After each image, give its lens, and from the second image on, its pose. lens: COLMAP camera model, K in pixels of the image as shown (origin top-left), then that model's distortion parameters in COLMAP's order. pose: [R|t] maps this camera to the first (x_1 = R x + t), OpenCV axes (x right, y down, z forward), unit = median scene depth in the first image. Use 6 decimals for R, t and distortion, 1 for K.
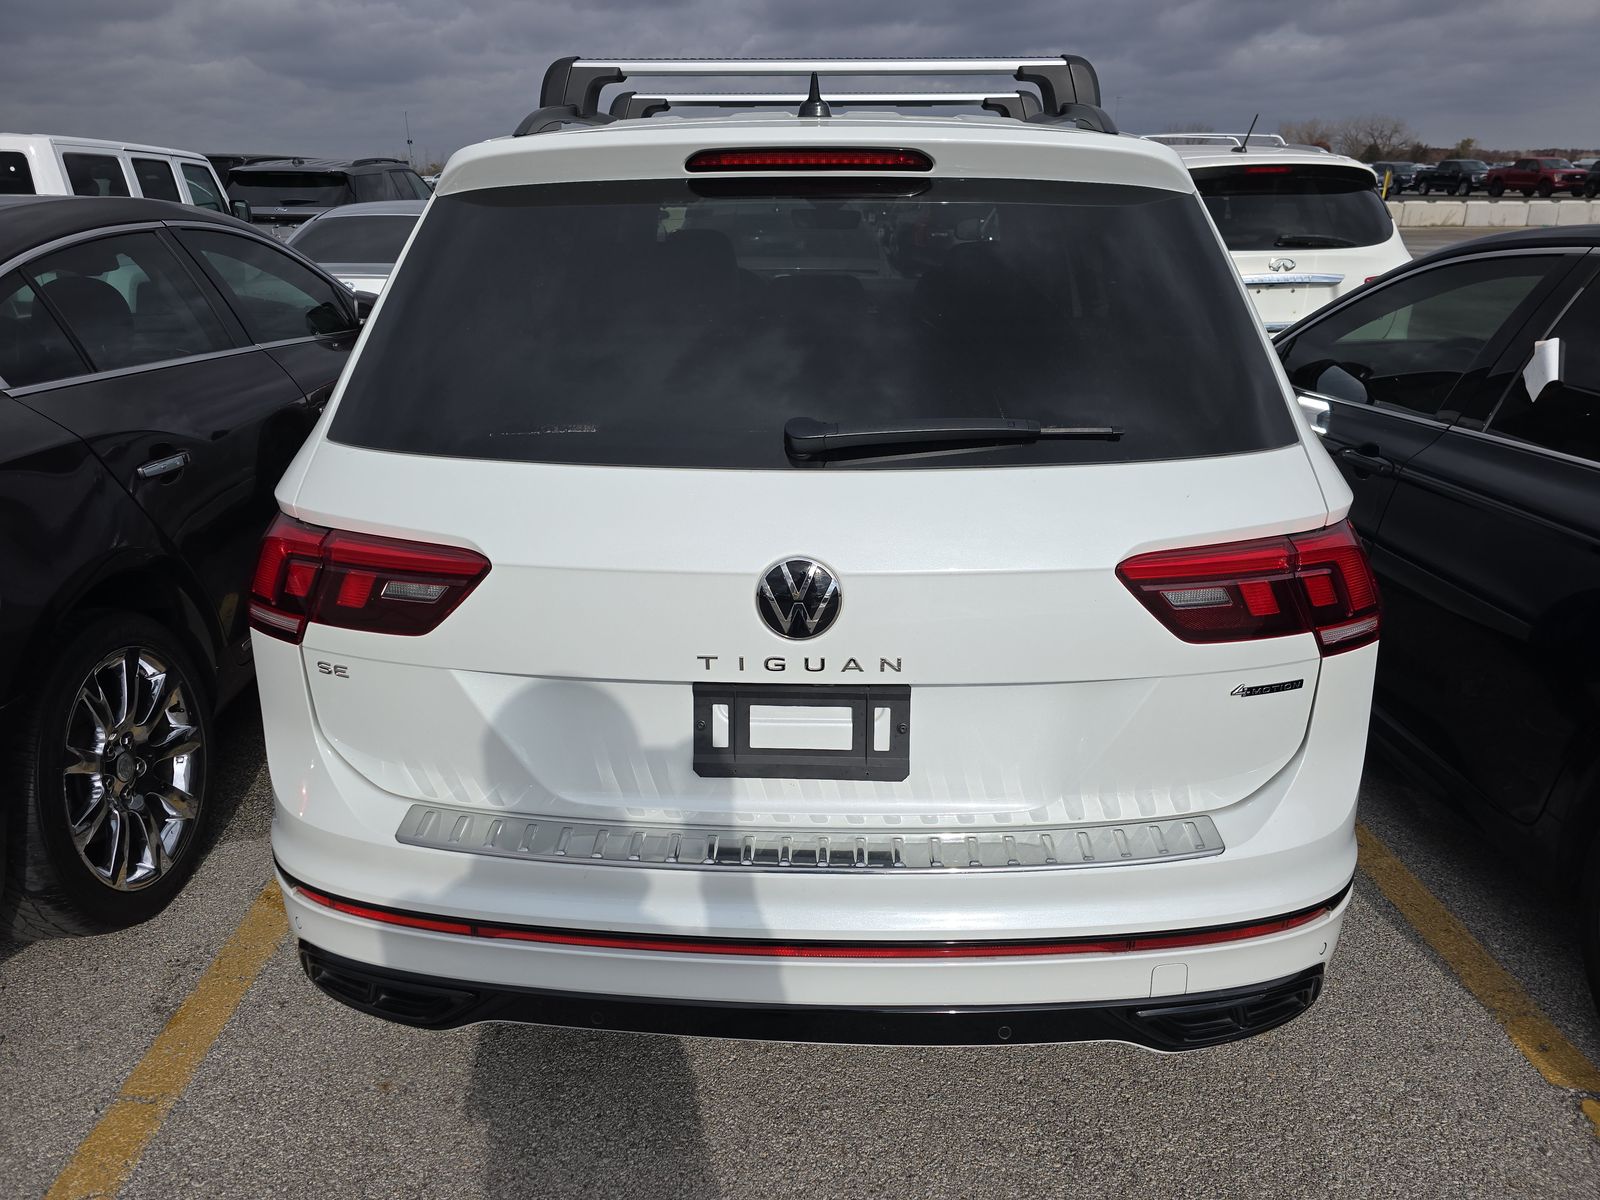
lens RADIAL K [[1073.1, 0, 792.7], [0, 1073.1, 606.4], [0, 0, 1]] dist [0.044209, -0.055200]
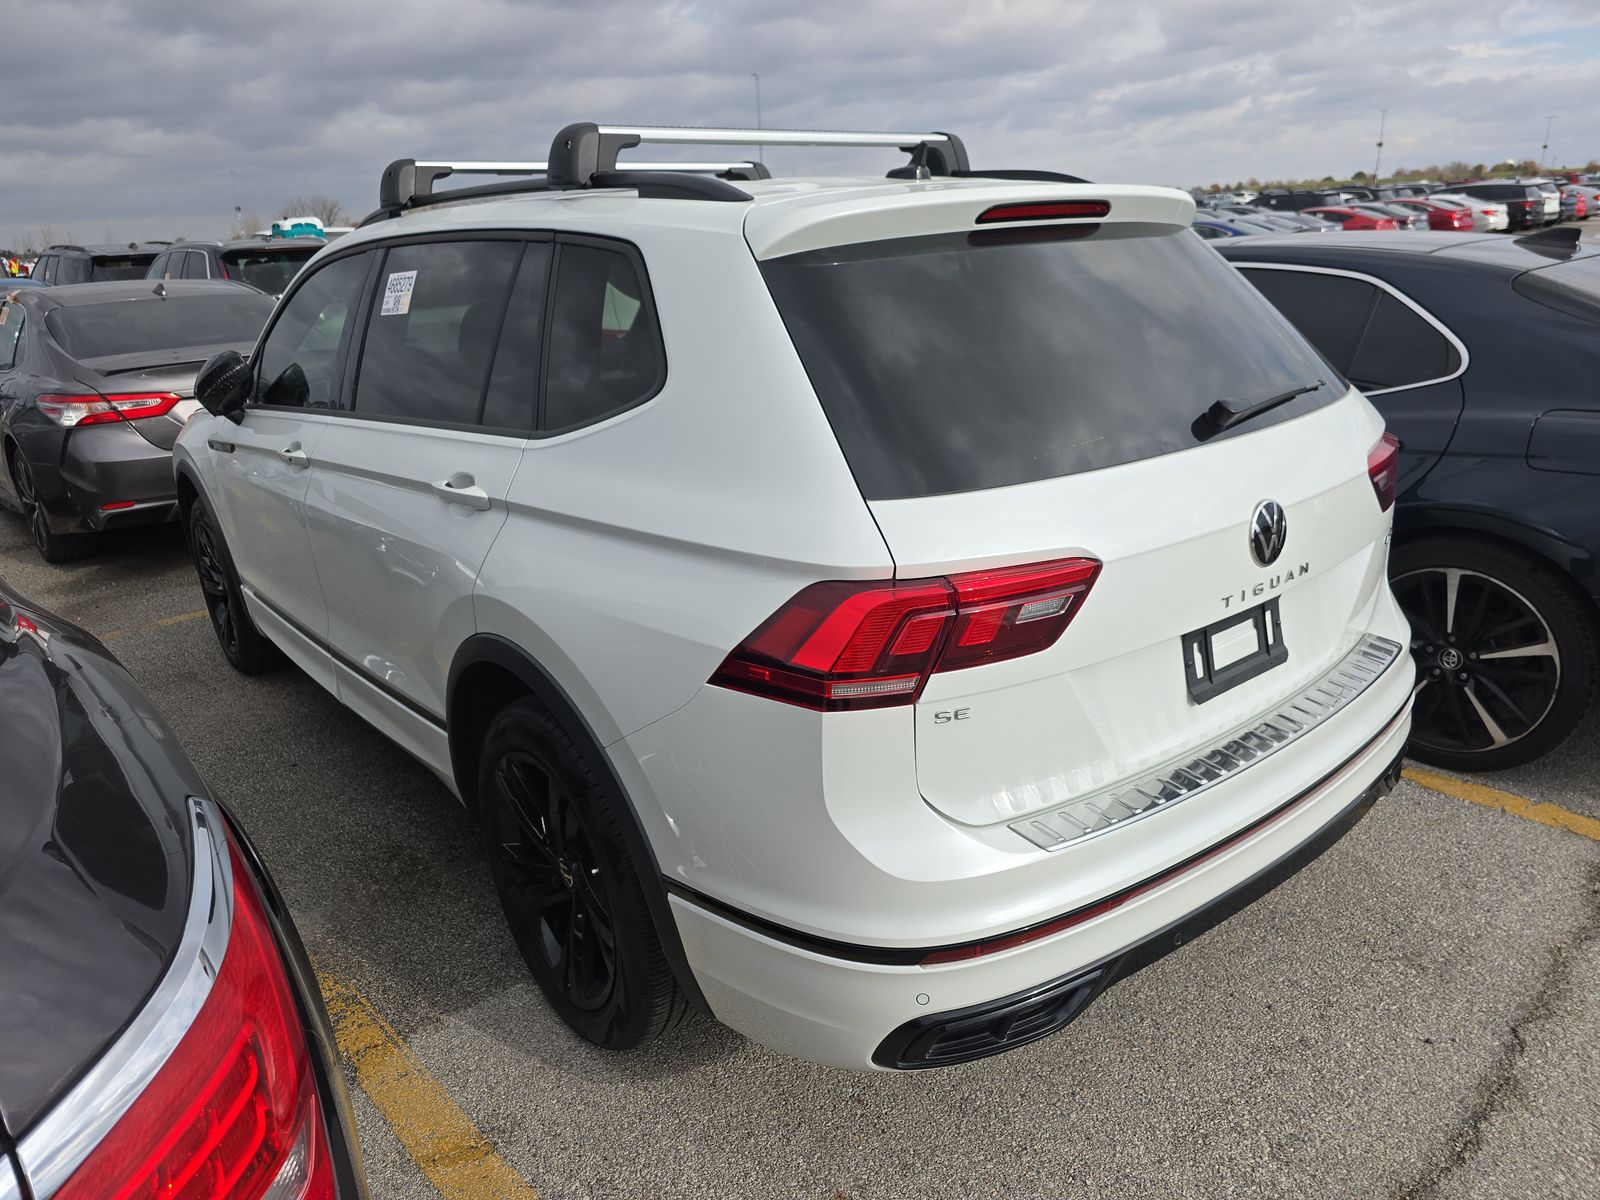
lens RADIAL K [[1073.1, 0, 792.7], [0, 1073.1, 606.4], [0, 0, 1]] dist [0.044209, -0.055200]
pose [[0.764771, -0.241836, 0.597194, -0.911331], [0.276668, 0.960343, 0.034591, -0.094073], [-0.581877, 0.138771, 0.801350, 0.222574]]
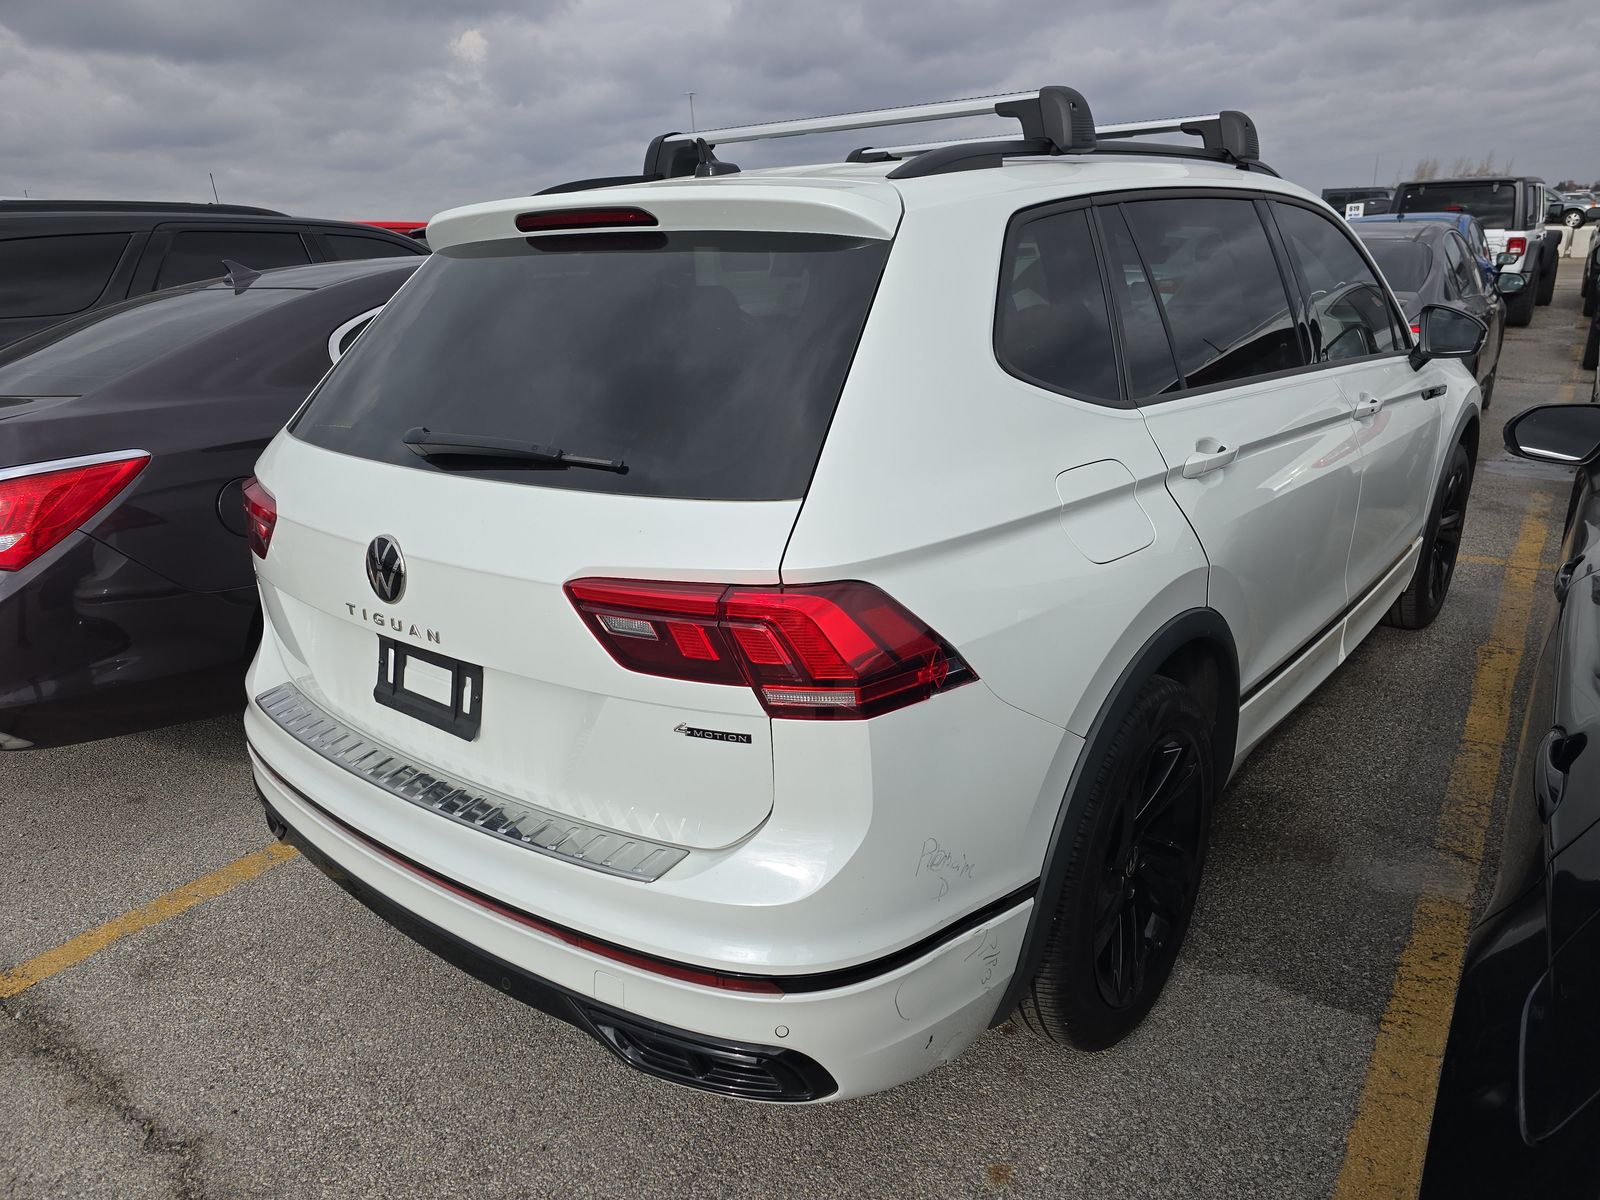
lens RADIAL K [[1076.3, 0, 791.2], [0, 1076.3, 600.5], [0, 0, 1]] dist [0.025232, -0.034375]
pose [[0.807153, 0.168339, -0.565832, 0.836391], [-0.184880, 0.982347, 0.028527, -0.070603], [0.560646, 0.081585, 0.824027, 0.166705]]
